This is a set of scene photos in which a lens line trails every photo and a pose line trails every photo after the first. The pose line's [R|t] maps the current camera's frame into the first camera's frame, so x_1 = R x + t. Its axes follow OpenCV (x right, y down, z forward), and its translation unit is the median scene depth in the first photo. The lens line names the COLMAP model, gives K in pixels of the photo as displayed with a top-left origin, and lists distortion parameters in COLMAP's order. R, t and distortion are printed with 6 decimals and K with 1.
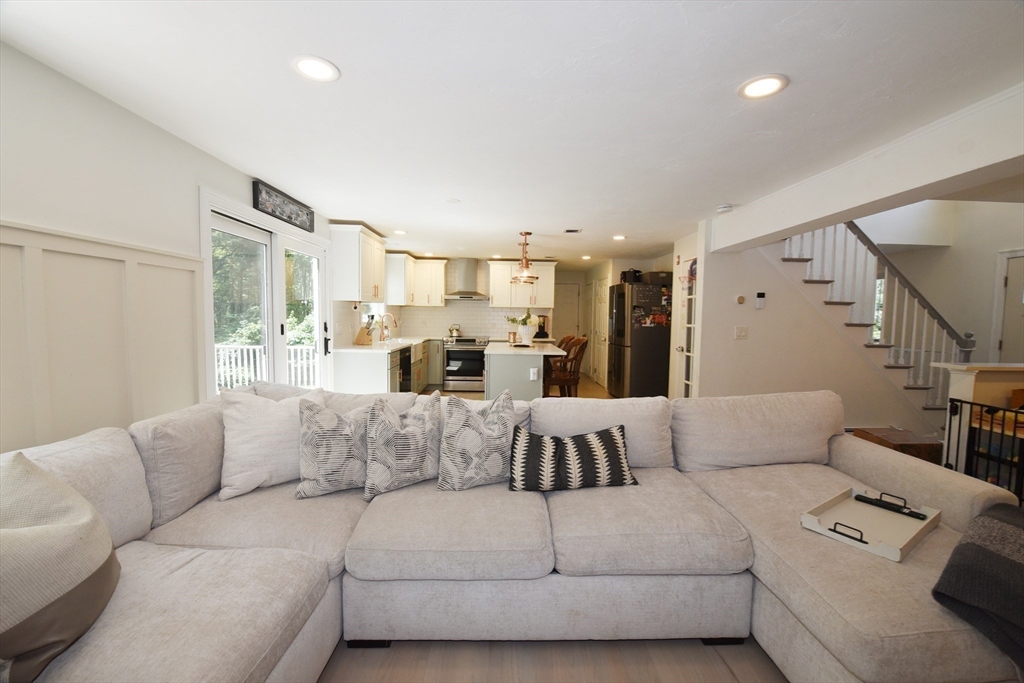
lens RADIAL K [[407.0, 0, 512.0], [0, 407.0, 341.5], [0, 0, 1]] dist [-0.017479, -0.000199]
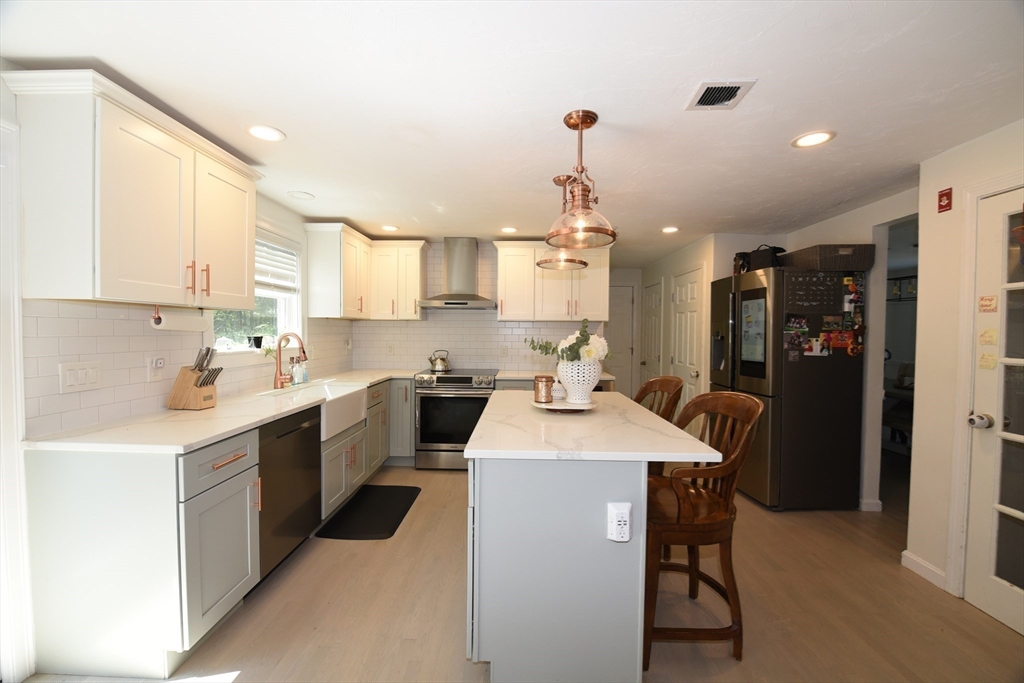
lens RADIAL K [[407.0, 0, 512.0], [0, 407.0, 341.5], [0, 0, 1]] dist [-0.017479, -0.000199]
pose [[0.999100, -0.005791, -0.042020, -0.010869], [0.004100, 0.999182, -0.040220, -0.033373], [0.042219, 0.040011, 0.998307, 0.455802]]
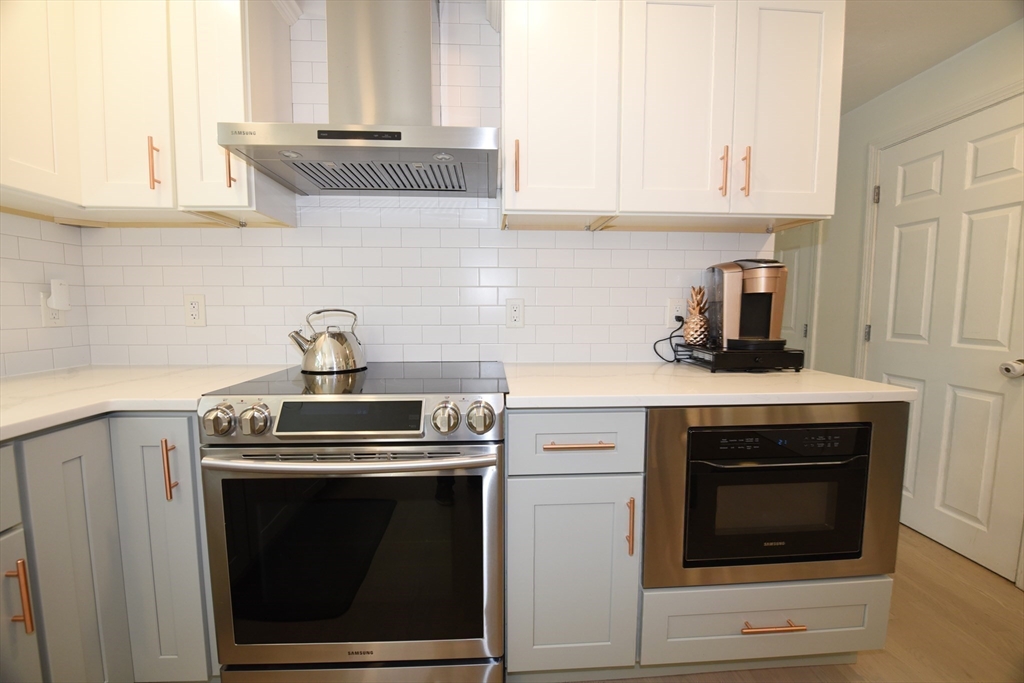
lens RADIAL K [[407.0, 0, 512.0], [0, 407.0, 341.5], [0, 0, 1]] dist [-0.017479, -0.000199]
pose [[0.999466, -0.017492, 0.027614, -0.061848], [0.016885, 0.999614, 0.022059, -0.031953], [-0.027989, -0.021581, 0.999375, 0.883046]]
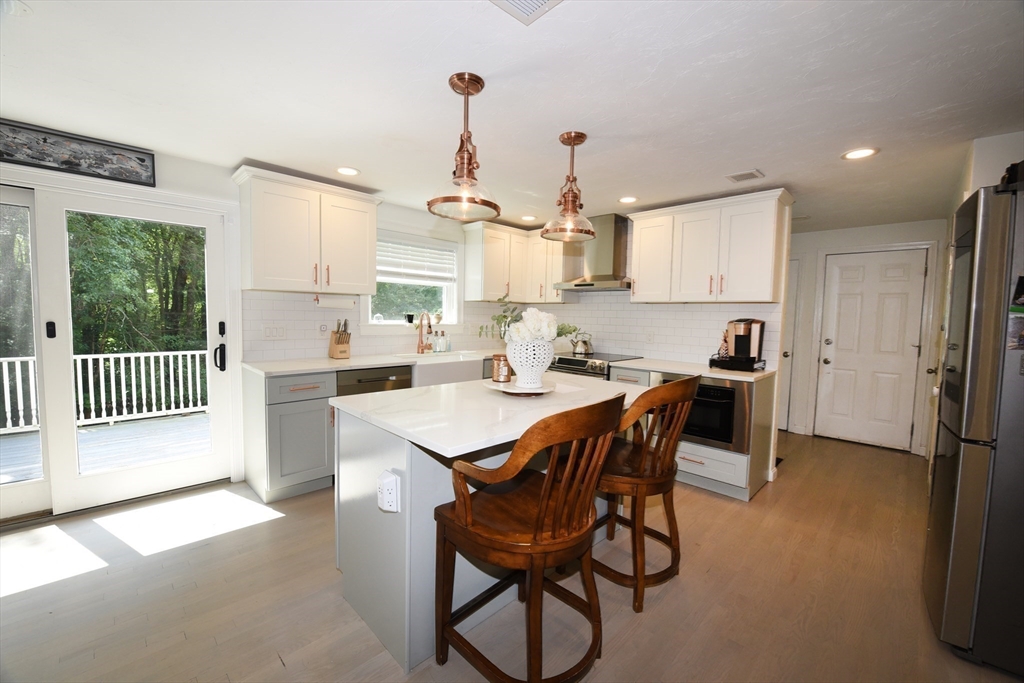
lens RADIAL K [[407.0, 0, 512.0], [0, 407.0, 341.5], [0, 0, 1]] dist [-0.017479, -0.000199]
pose [[0.693248, 0.048428, -0.719070, 0.237088], [-0.059034, 0.998203, 0.010313, -0.032562], [0.718278, 0.035300, 0.694861, 0.570645]]
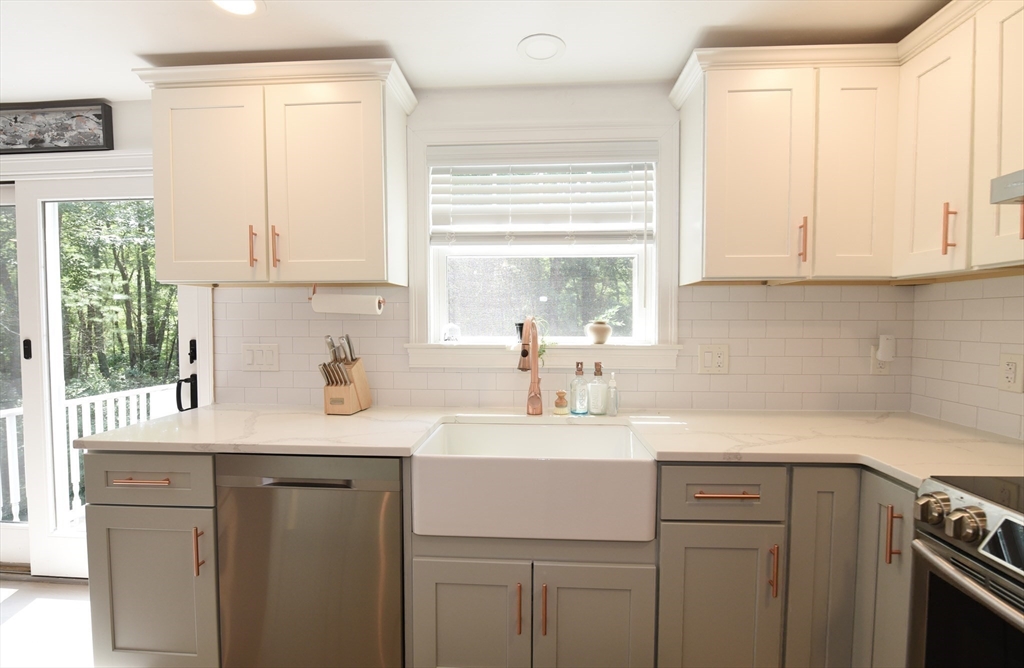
lens RADIAL K [[458.8, 0, 512.0], [0, 458.8, 334.0], [0, 0, 1]] dist [-0.016527, -0.000545]
pose [[-0.075546, 0.010367, -0.997088, 0.000354], [-0.067052, 0.997630, 0.015453, -0.054432], [0.994885, 0.068024, -0.074672, 0.894110]]
